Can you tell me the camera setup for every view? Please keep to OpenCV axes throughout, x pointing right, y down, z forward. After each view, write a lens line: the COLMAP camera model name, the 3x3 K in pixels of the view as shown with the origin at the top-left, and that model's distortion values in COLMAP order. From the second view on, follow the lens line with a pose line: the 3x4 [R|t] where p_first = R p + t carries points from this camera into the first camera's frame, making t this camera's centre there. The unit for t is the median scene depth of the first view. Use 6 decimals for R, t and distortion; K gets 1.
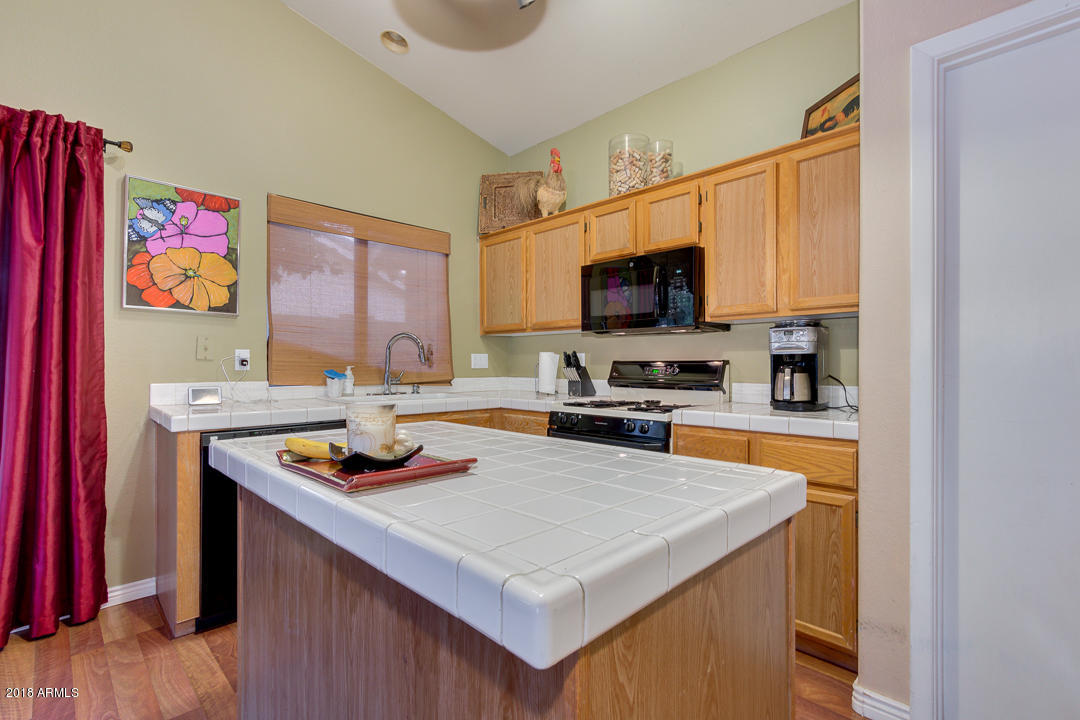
lens RADIAL K [[489.8, 0, 542.1], [0, 489.8, 364.5], [0, 0, 1]] dist [0.002664, -0.001161]
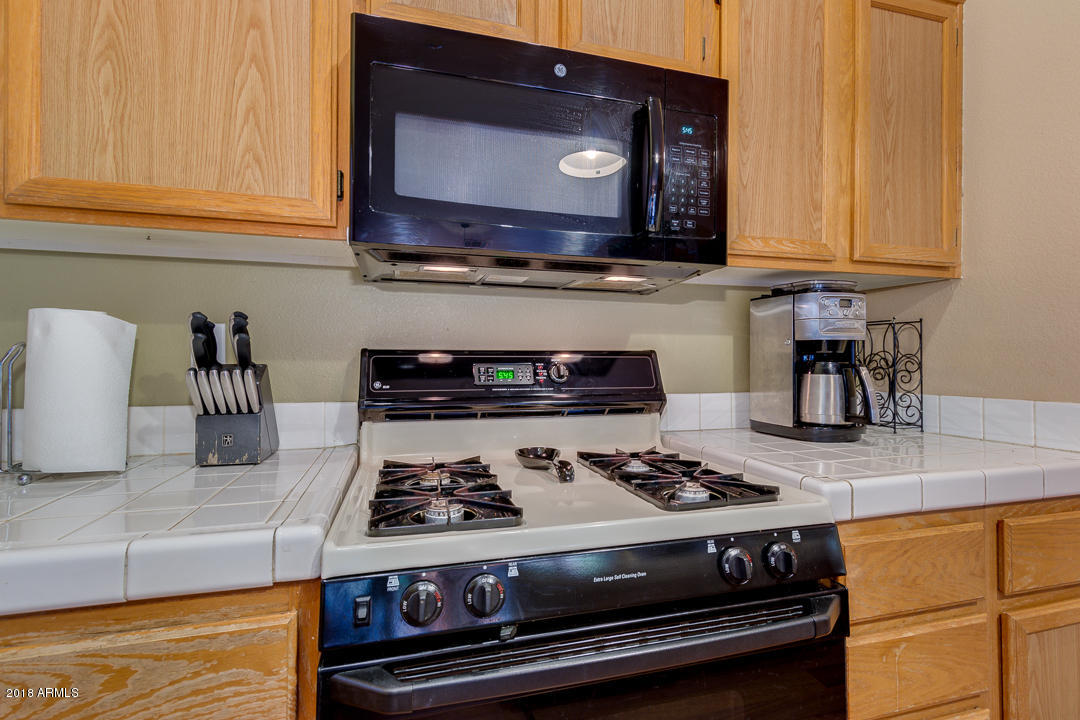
lens RADIAL K [[489.8, 0, 545.8], [0, 489.8, 354.0], [0, 0, 1]] dist [0.002664, -0.001161]
pose [[0.487778, 0.015734, 0.872826, -0.131491], [-0.000163, 0.999839, -0.017932, 0.003959], [-0.872968, 0.008605, 0.487702, 0.895433]]
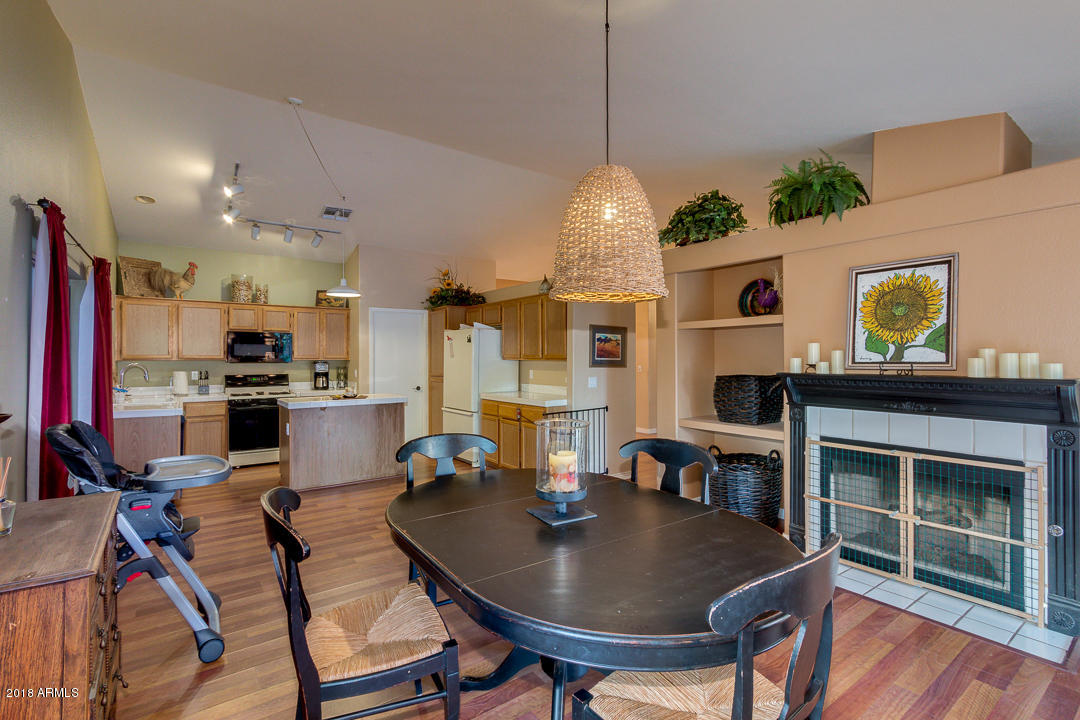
lens RADIAL K [[489.8, 0, 542.3], [0, 489.8, 354.6], [0, 0, 1]] dist [0.002664, -0.001161]
pose [[0.150565, 0.005796, 0.988583, -2.136839], [0.001695, 0.999980, -0.006121, -0.099134], [-0.988599, 0.002597, 0.150553, -0.788407]]
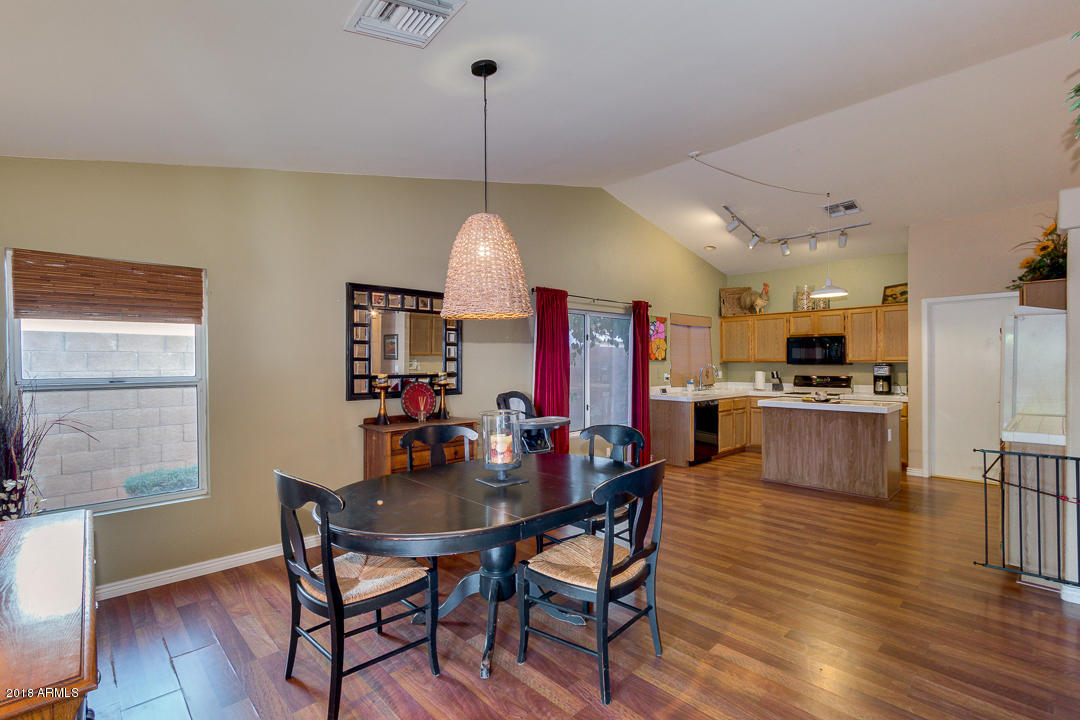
lens RADIAL K [[489.8, 0, 545.0], [0, 489.8, 363.8], [0, 0, 1]] dist [0.002664, -0.001161]
pose [[0.999687, -0.008020, -0.023681, -1.263537], [0.008078, 0.999965, 0.002370, -0.100380], [0.023661, -0.002560, 0.999717, -1.742451]]
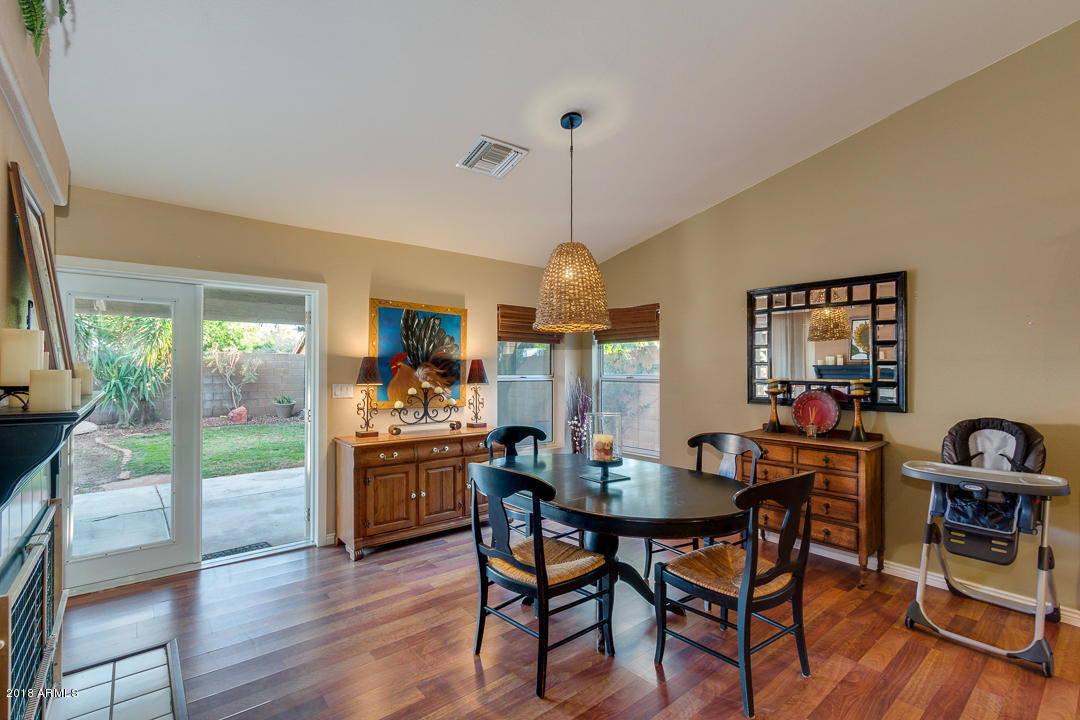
lens RADIAL K [[489.8, 0, 540.8], [0, 489.8, 363.8], [0, 0, 1]] dist [0.002664, -0.001161]
pose [[-0.090327, -0.010783, -0.995854, -0.267787], [-0.001976, 0.999941, -0.010648, -0.098356], [0.995910, 0.001006, -0.090343, -0.761198]]
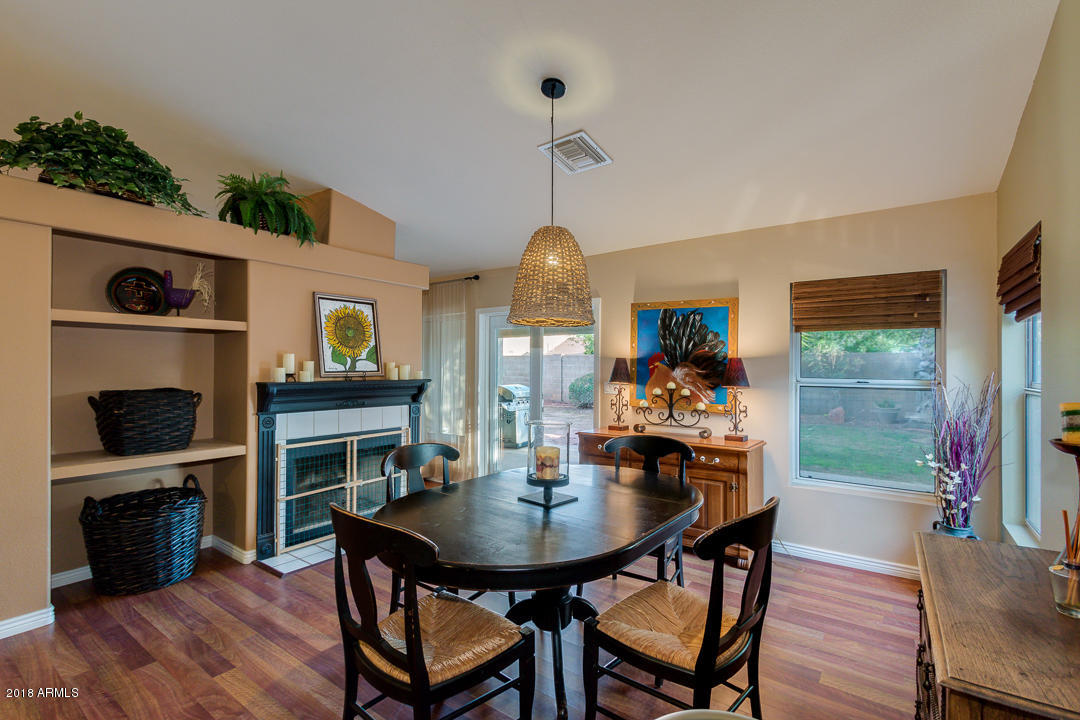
lens RADIAL K [[489.8, 0, 538.5], [0, 489.8, 361.5], [0, 0, 1]] dist [0.002664, -0.001161]
pose [[-0.988054, -0.006310, -0.153980, -1.213579], [-0.004839, 0.999939, -0.009925, -0.104467], [0.154034, -0.009061, -0.988024, 0.200575]]
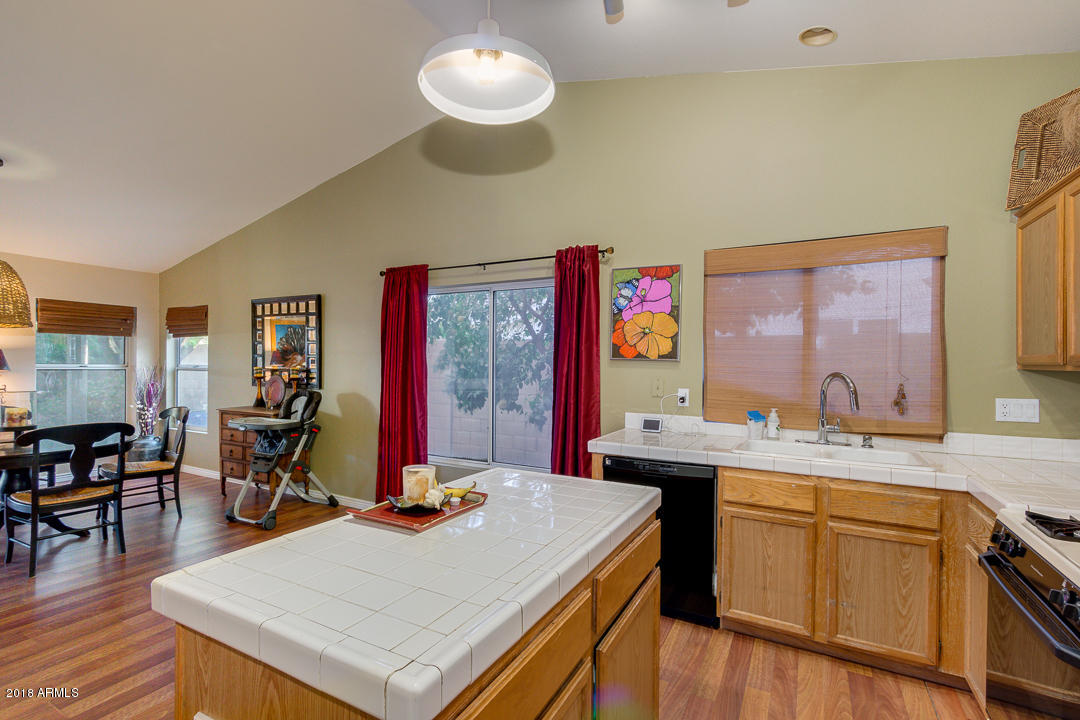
lens RADIAL K [[489.8, 0, 543.5], [0, 489.8, 370.1], [0, 0, 1]] dist [0.002664, -0.001161]
pose [[0.293184, 0.014825, -0.955941, 0.450159], [-0.008064, 0.999883, 0.013034, -0.093240], [0.956022, 0.003887, 0.293269, 0.340499]]
